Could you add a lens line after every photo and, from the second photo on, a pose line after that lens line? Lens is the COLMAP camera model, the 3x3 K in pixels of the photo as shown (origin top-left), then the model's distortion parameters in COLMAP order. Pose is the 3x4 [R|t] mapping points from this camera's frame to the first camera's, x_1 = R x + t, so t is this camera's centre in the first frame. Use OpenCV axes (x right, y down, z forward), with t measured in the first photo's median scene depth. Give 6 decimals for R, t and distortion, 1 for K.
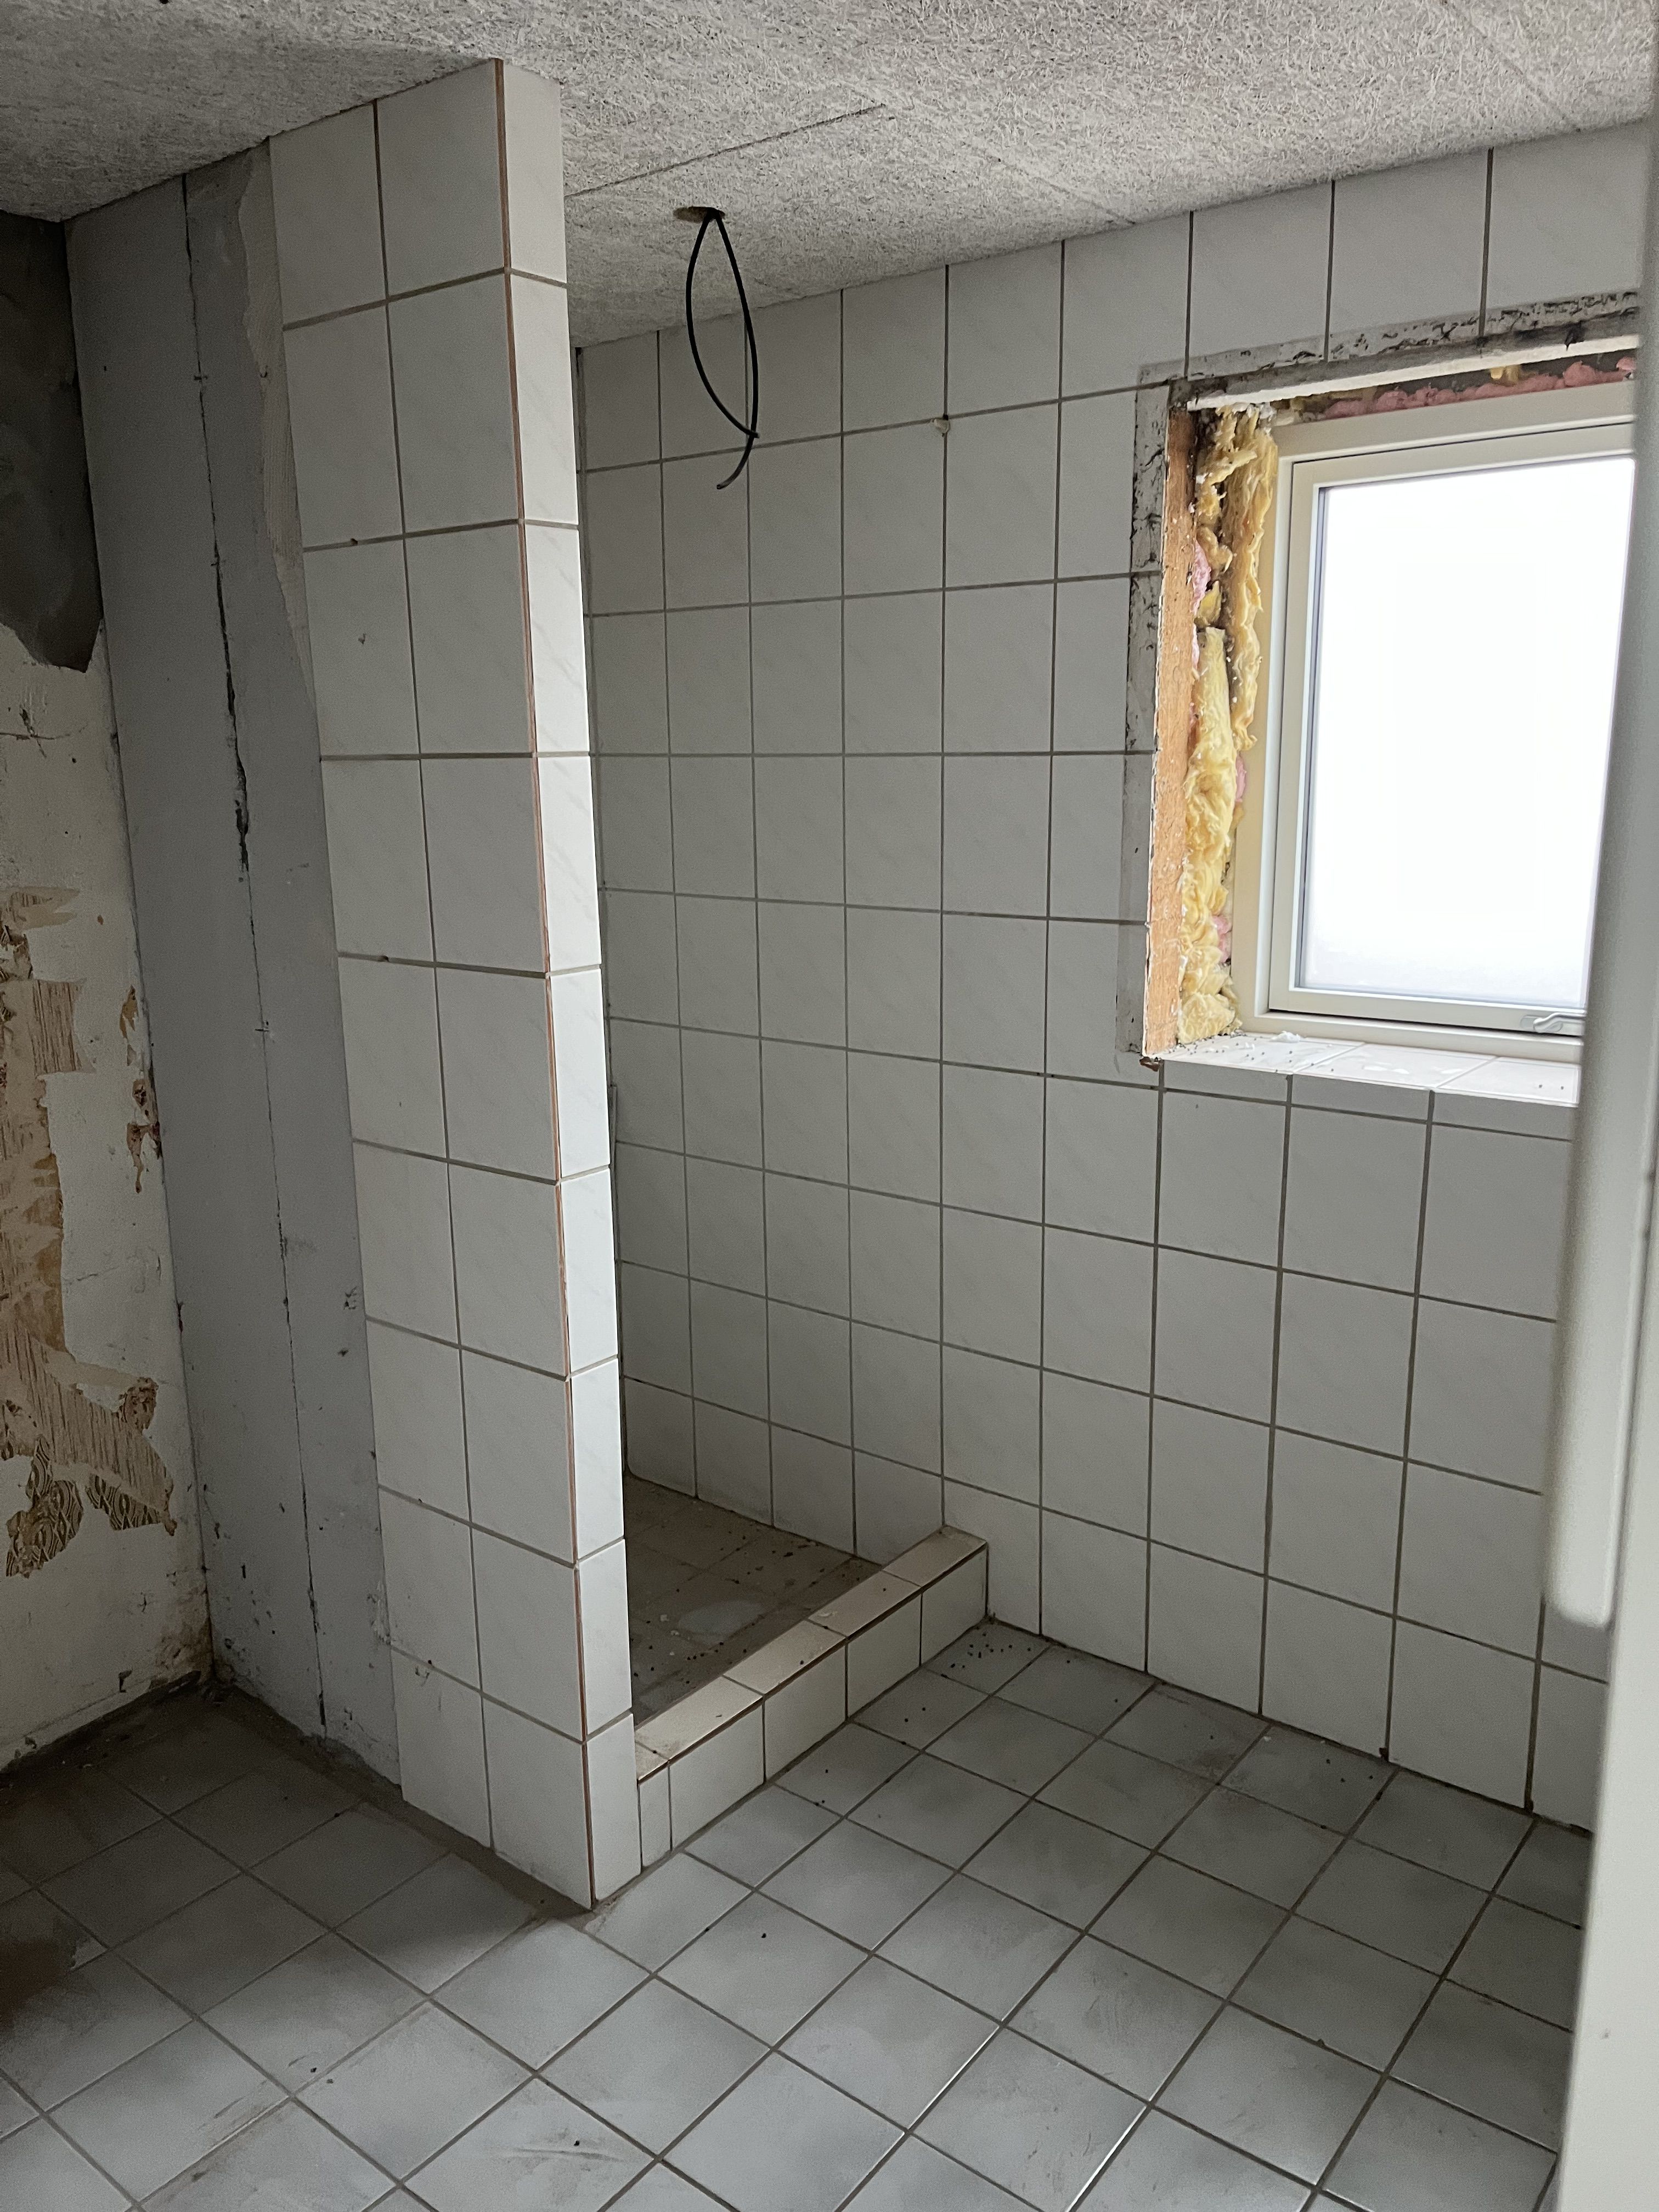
lens RADIAL K [[1661.7, 0, 825.1], [0, 1661.7, 1126.2], [0, 0, 1]] dist [0.042828, -0.068374]
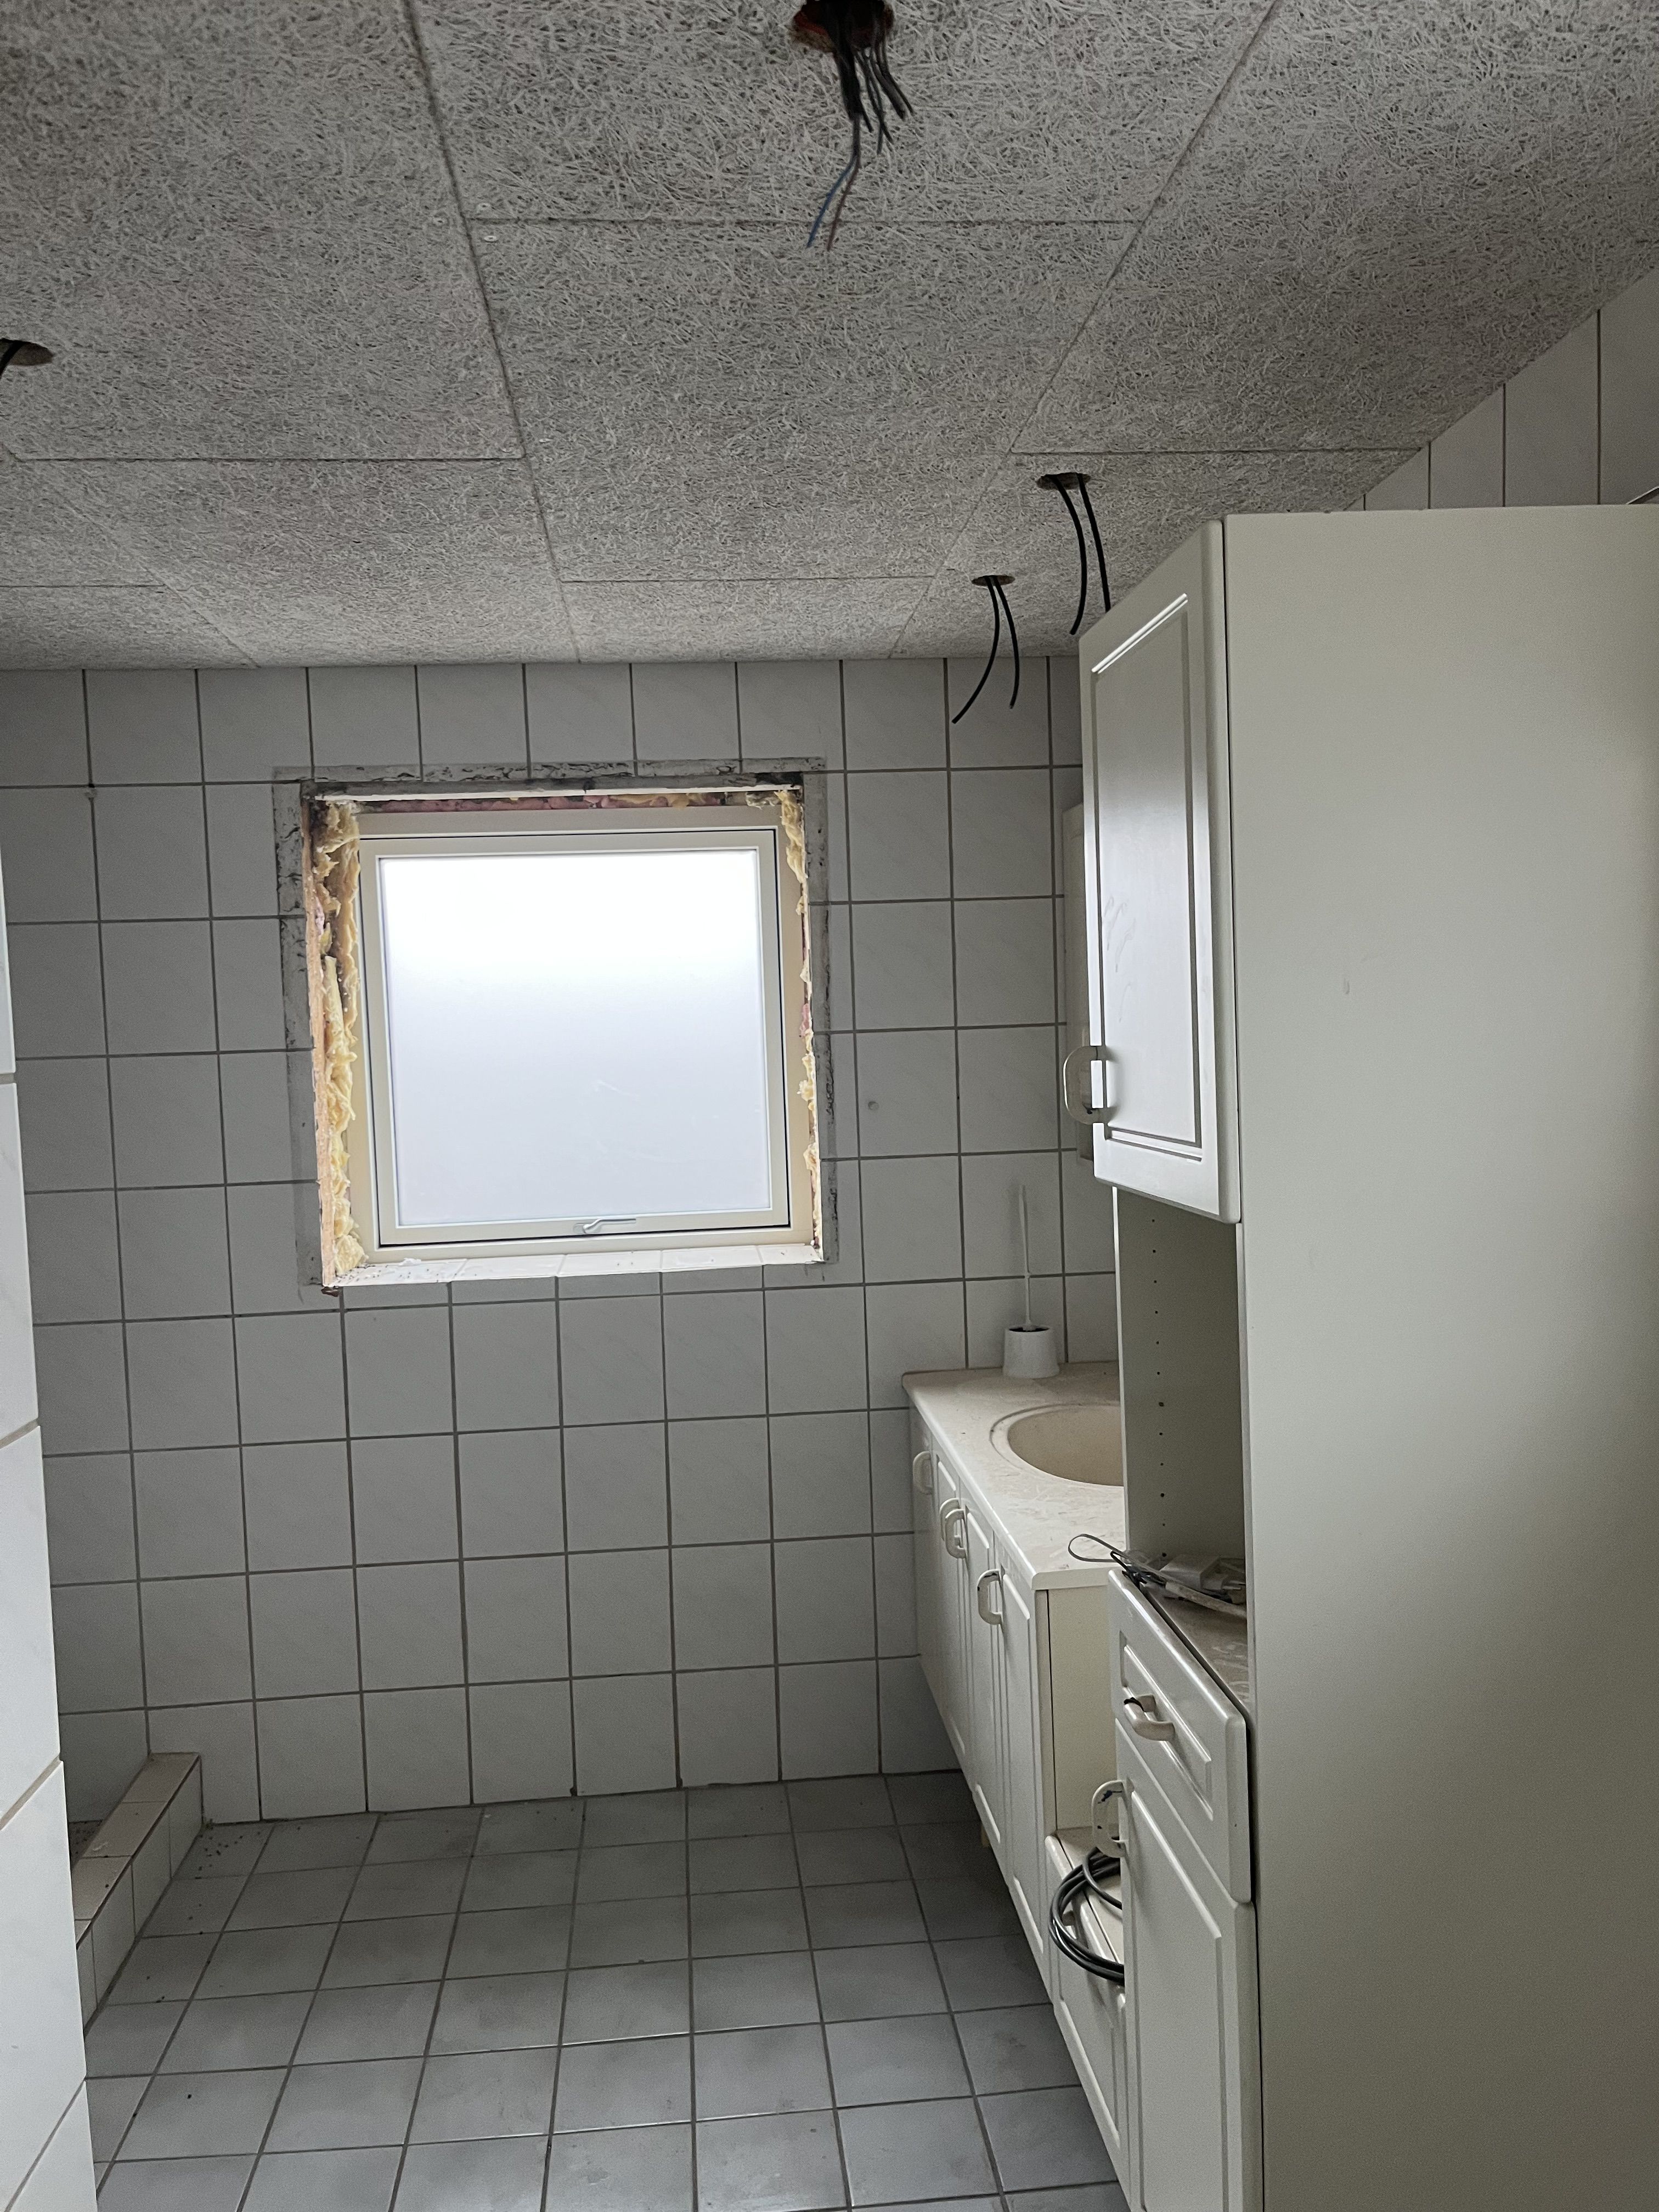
lens RADIAL K [[1668.6, 0, 829.5], [0, 1668.6, 1106.0], [0, 0, 1]] dist [0.002380, -0.047188]
pose [[0.720921, -0.047491, 0.691388, -0.406992], [0.177236, 0.977106, -0.117690, 0.041397], [-0.669971, 0.207384, 0.712833, -0.178345]]
